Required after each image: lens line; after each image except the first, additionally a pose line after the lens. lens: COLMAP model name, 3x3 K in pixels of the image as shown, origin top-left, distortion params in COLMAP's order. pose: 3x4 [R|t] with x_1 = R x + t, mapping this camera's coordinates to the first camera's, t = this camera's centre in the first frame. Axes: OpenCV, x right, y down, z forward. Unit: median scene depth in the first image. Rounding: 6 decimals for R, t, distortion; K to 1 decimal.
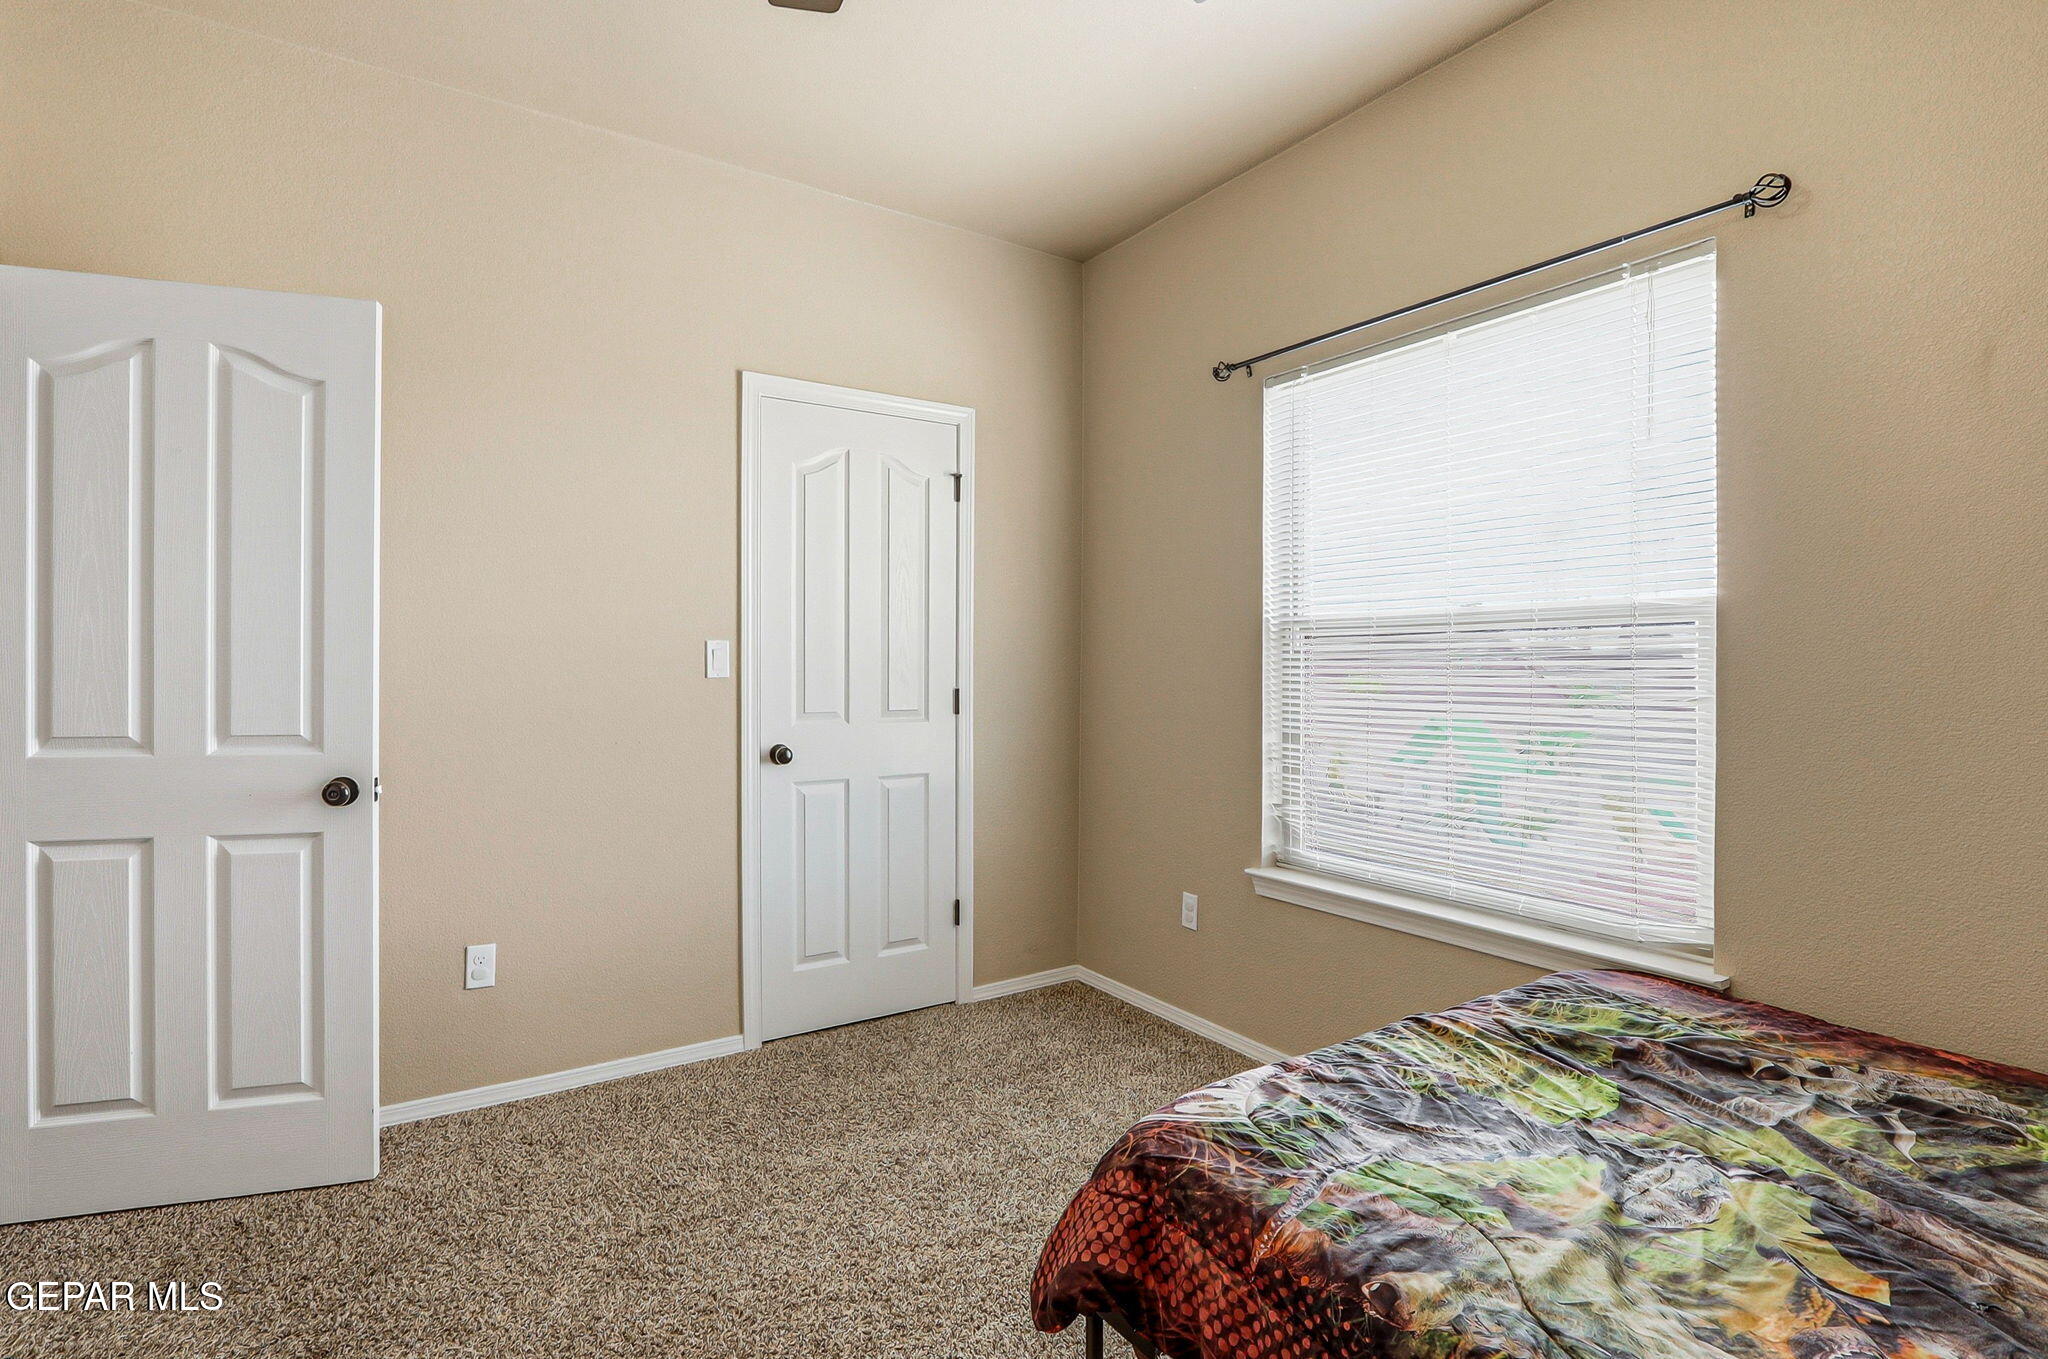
lens RADIAL K [[1022.7, 0, 1033.8], [0, 1022.7, 676.0], [0, 0, 1]] dist [-0.008425, -0.001373]
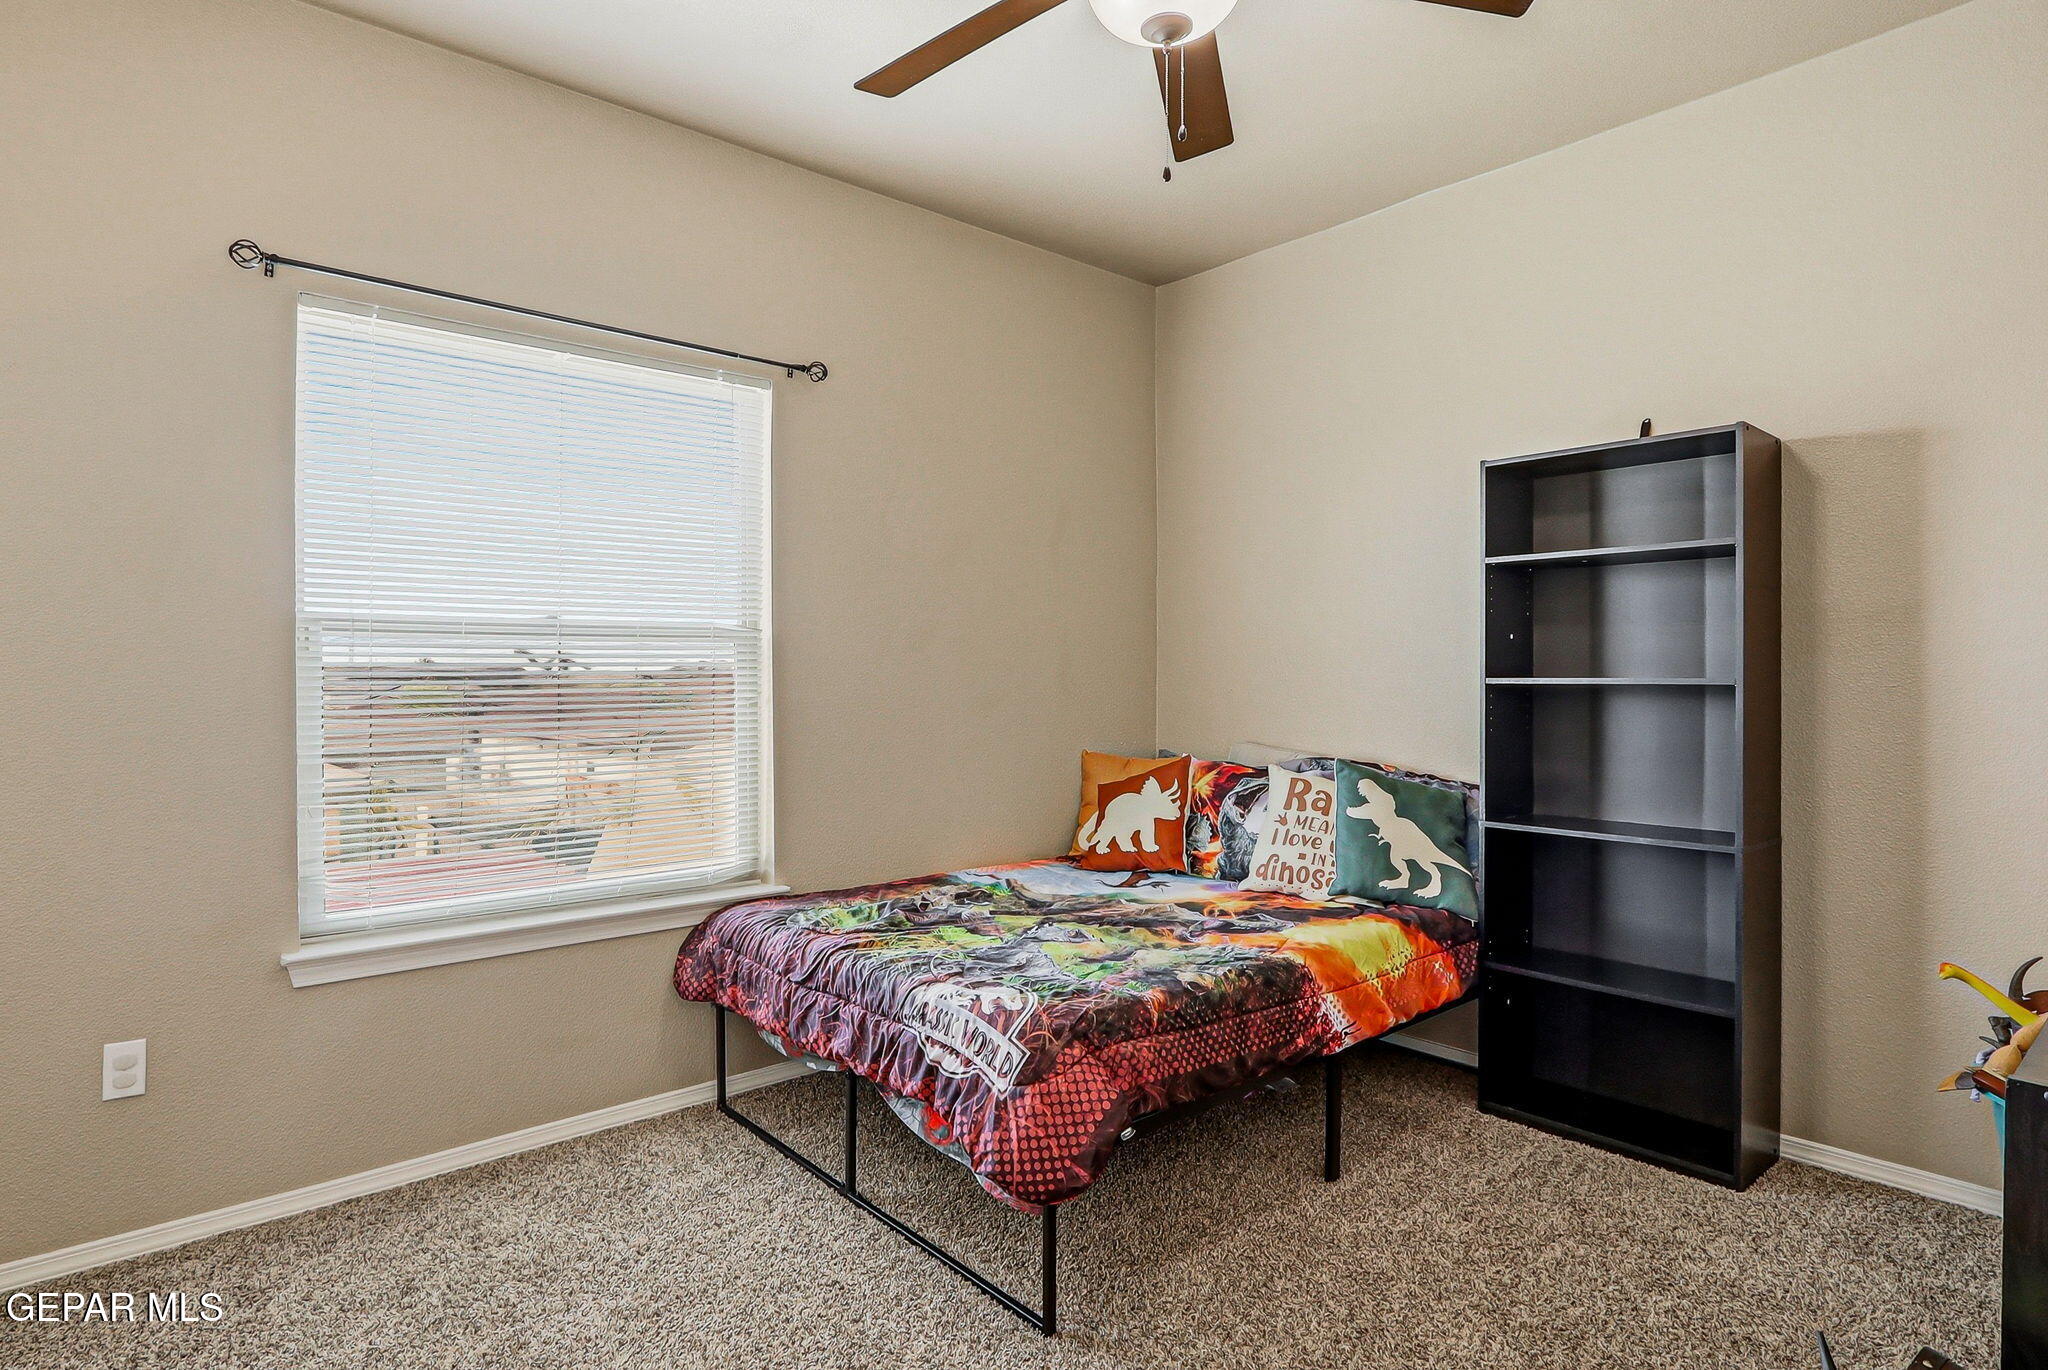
lens RADIAL K [[1067.9, 0, 1038.4], [0, 1067.9, 684.1], [0, 0, 1]] dist [-0.024921, 0.009564]
pose [[-0.146539, -0.012522, 0.989126, -1.257785], [0.012377, 0.999818, 0.014491, -0.019381], [-0.989128, 0.014366, -0.146357, 1.193580]]
